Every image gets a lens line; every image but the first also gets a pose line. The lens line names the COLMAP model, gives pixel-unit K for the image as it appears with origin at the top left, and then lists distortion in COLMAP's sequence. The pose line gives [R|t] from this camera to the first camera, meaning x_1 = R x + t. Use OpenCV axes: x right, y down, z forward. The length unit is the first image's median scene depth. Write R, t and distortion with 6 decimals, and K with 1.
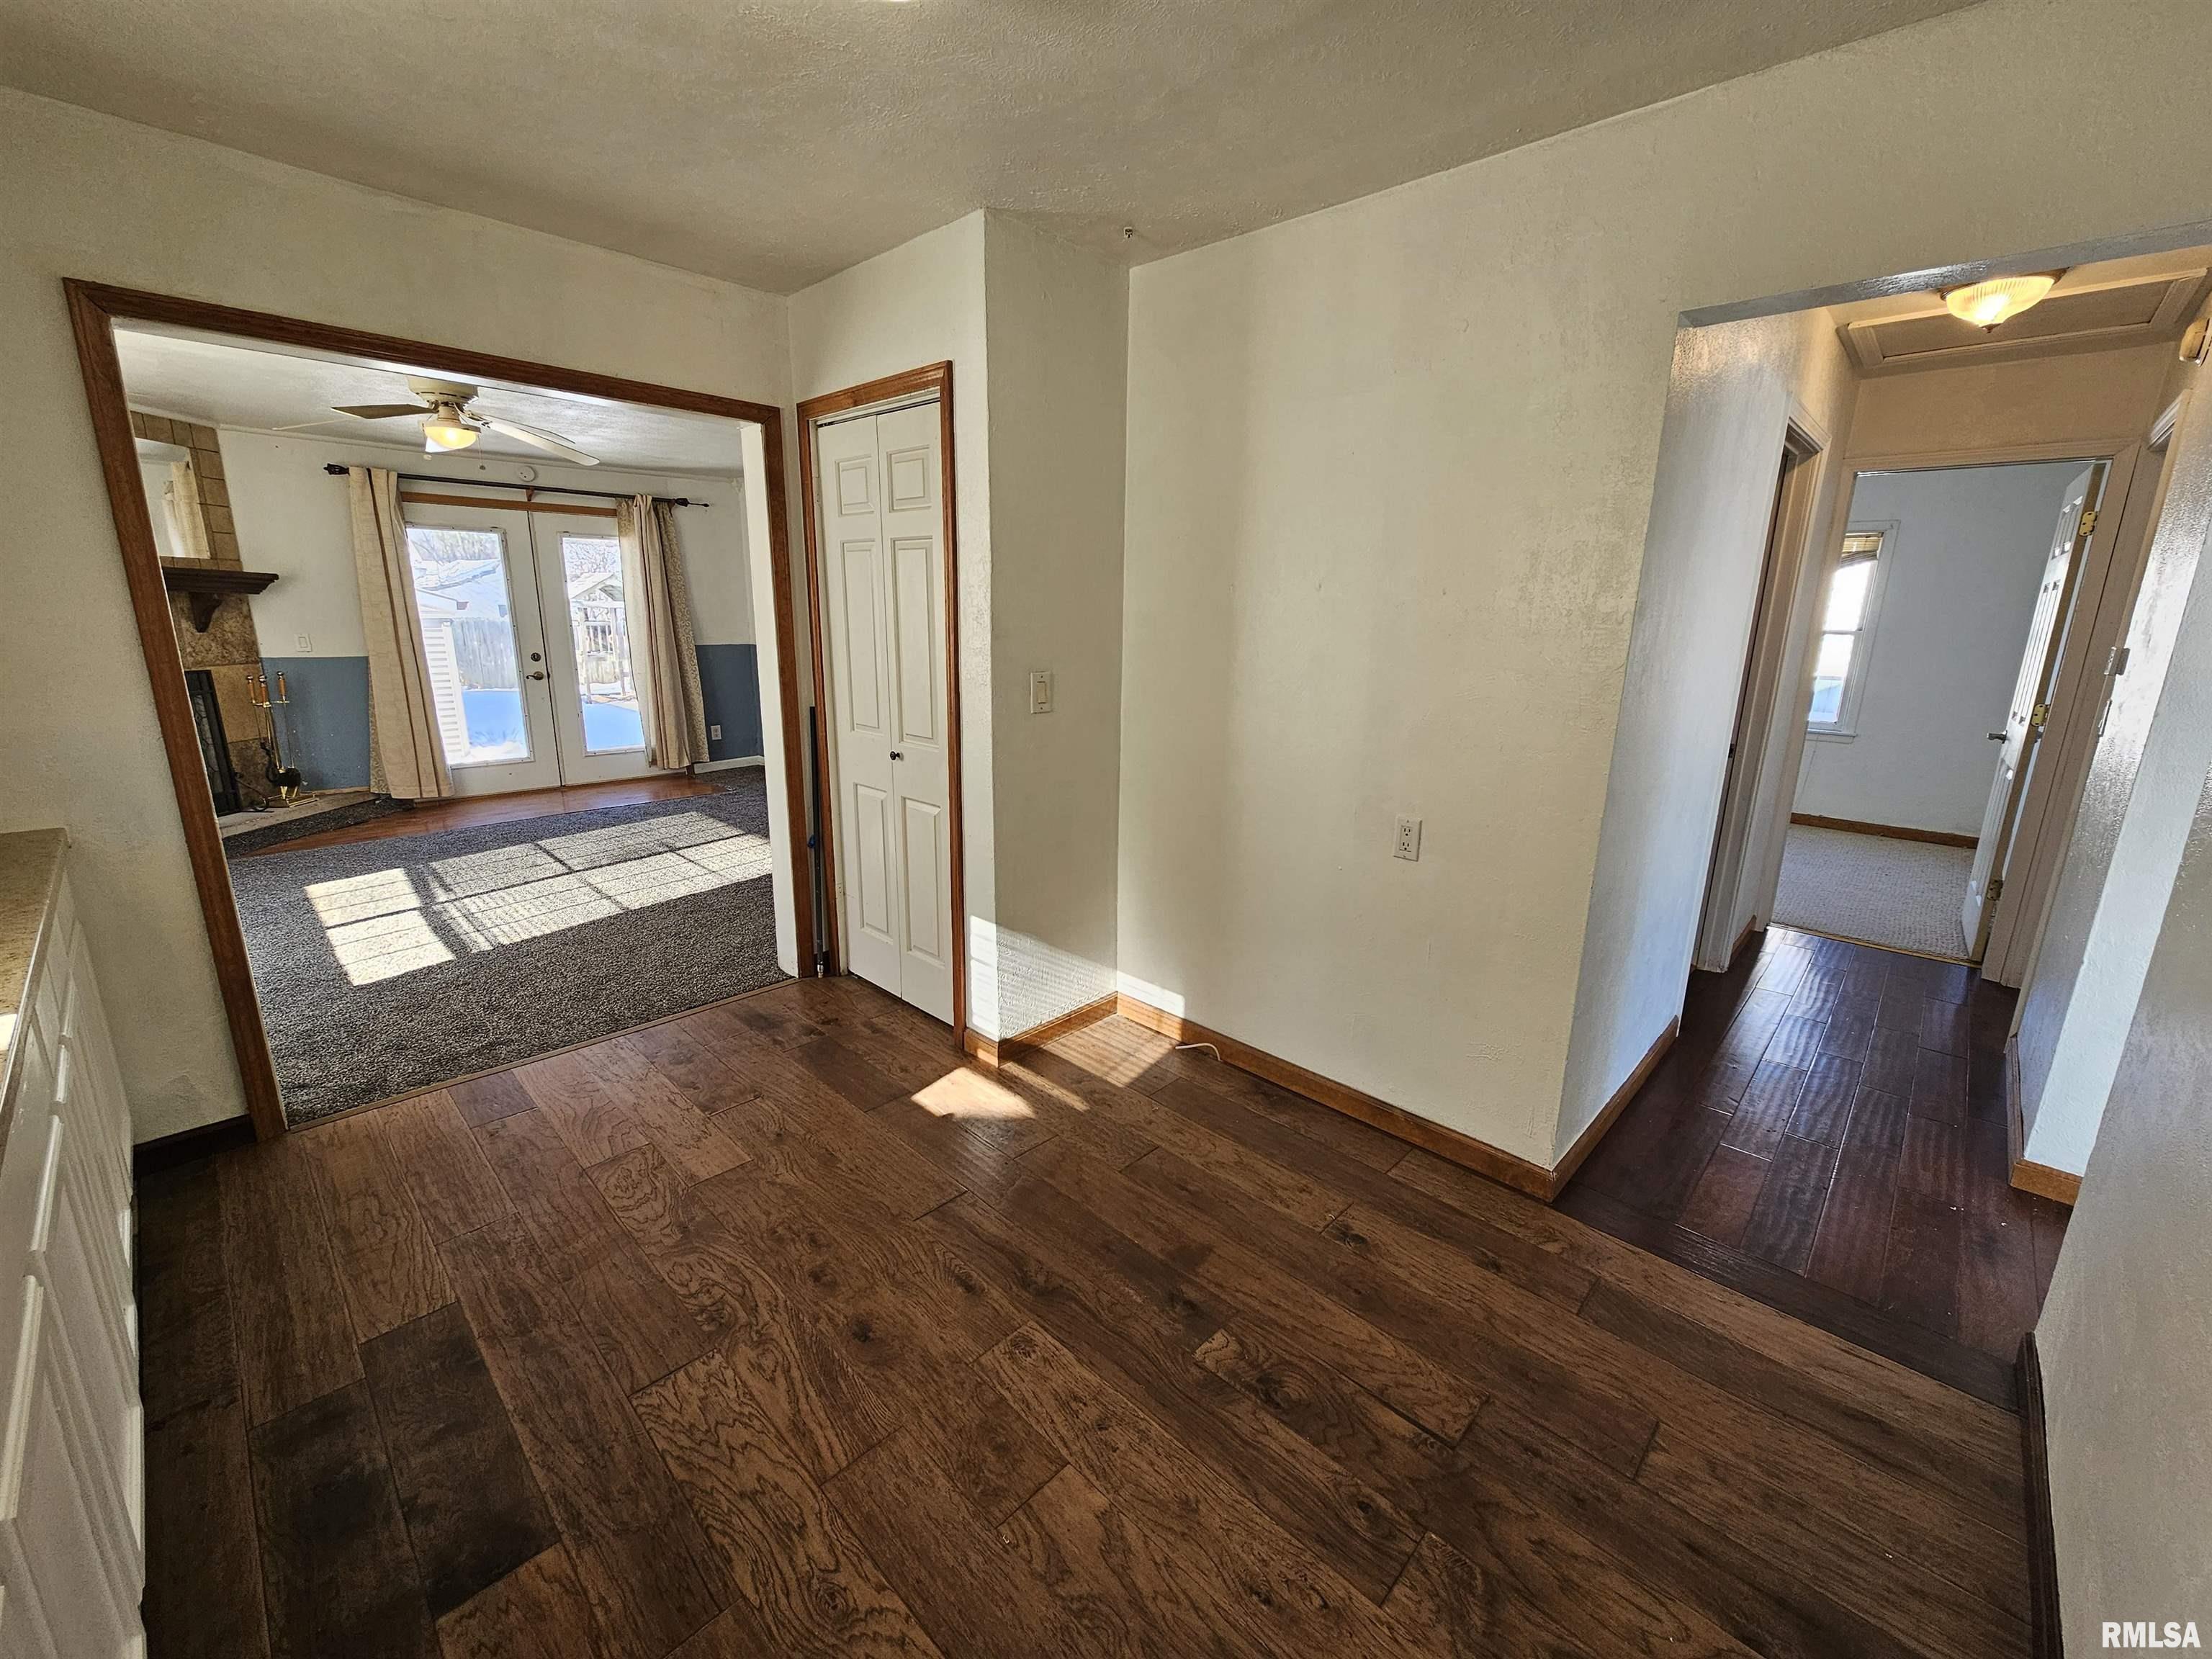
lens RADIAL K [[900.5, 0, 1113.0], [0, 900.5, 820.4], [0, 0, 1]] dist [0.001797, -0.000118]
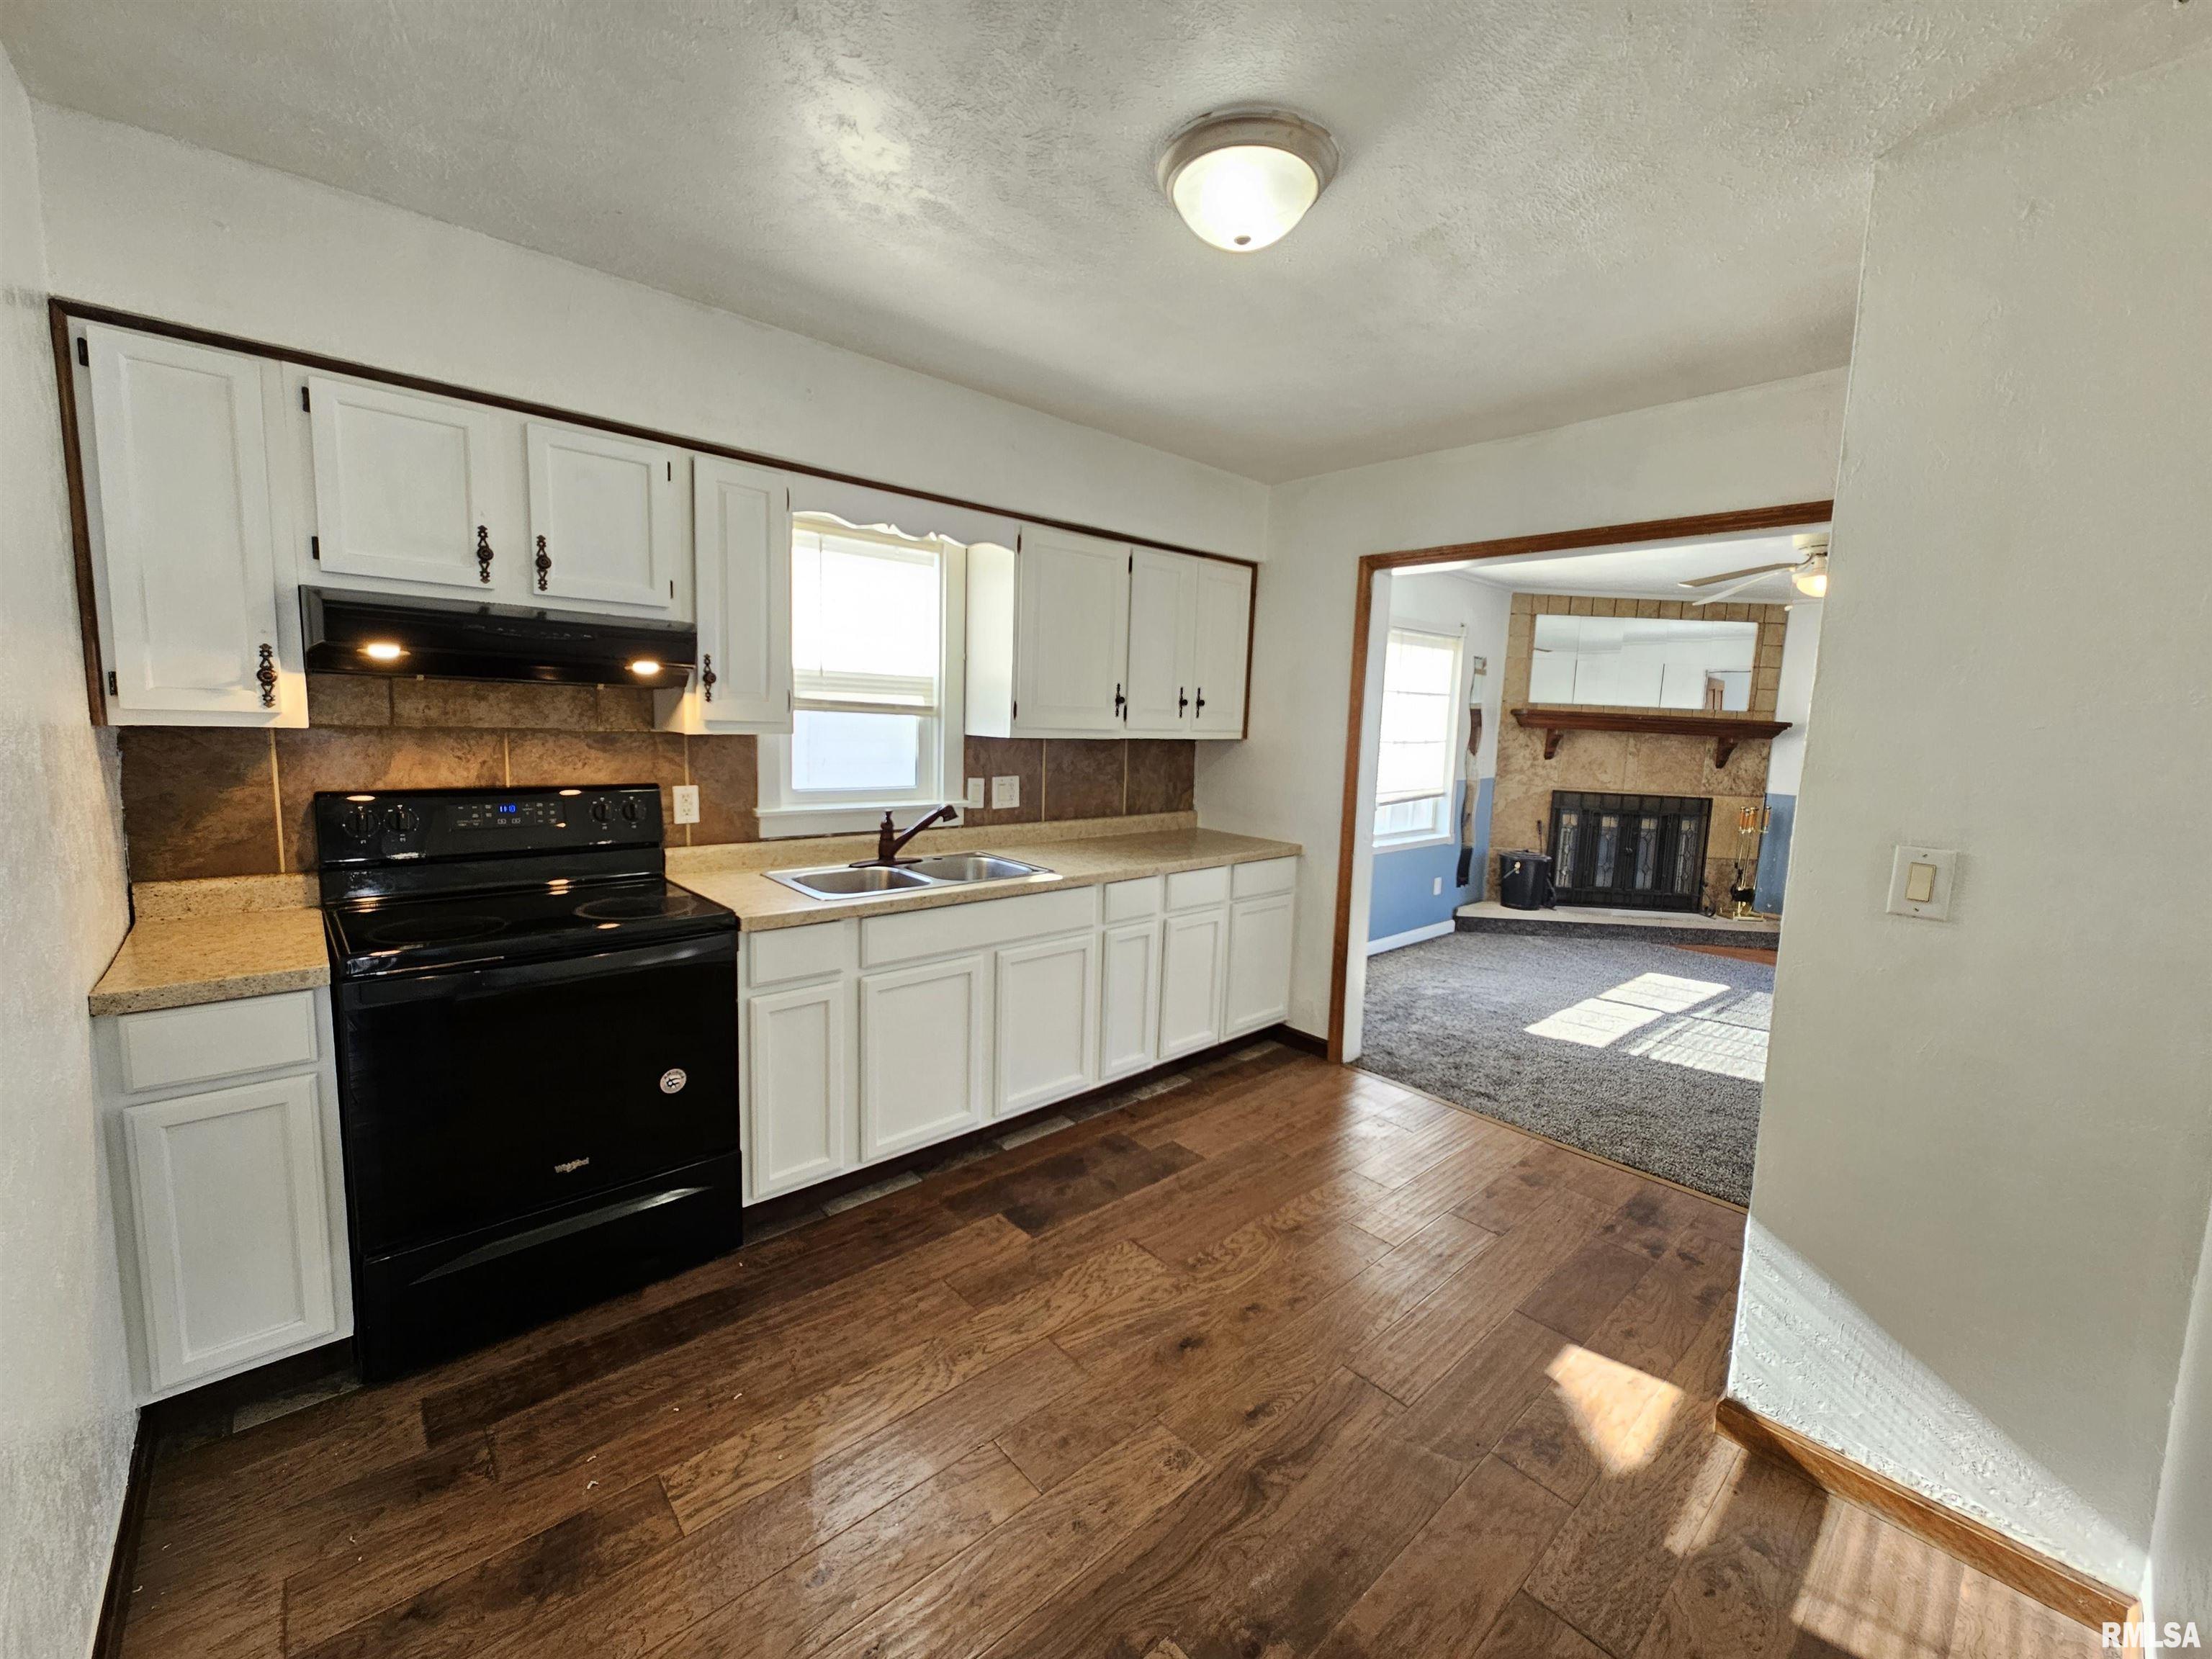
lens RADIAL K [[893.5, 0, 1113.0], [0, 893.5, 819.6], [0, 0, 1]] dist [0.001377, 0.000121]
pose [[-0.073593, 0.094215, -0.992828, 0.608821], [-0.264651, 0.957990, 0.110526, -0.124988], [0.961532, 0.270887, -0.045567, 0.606317]]
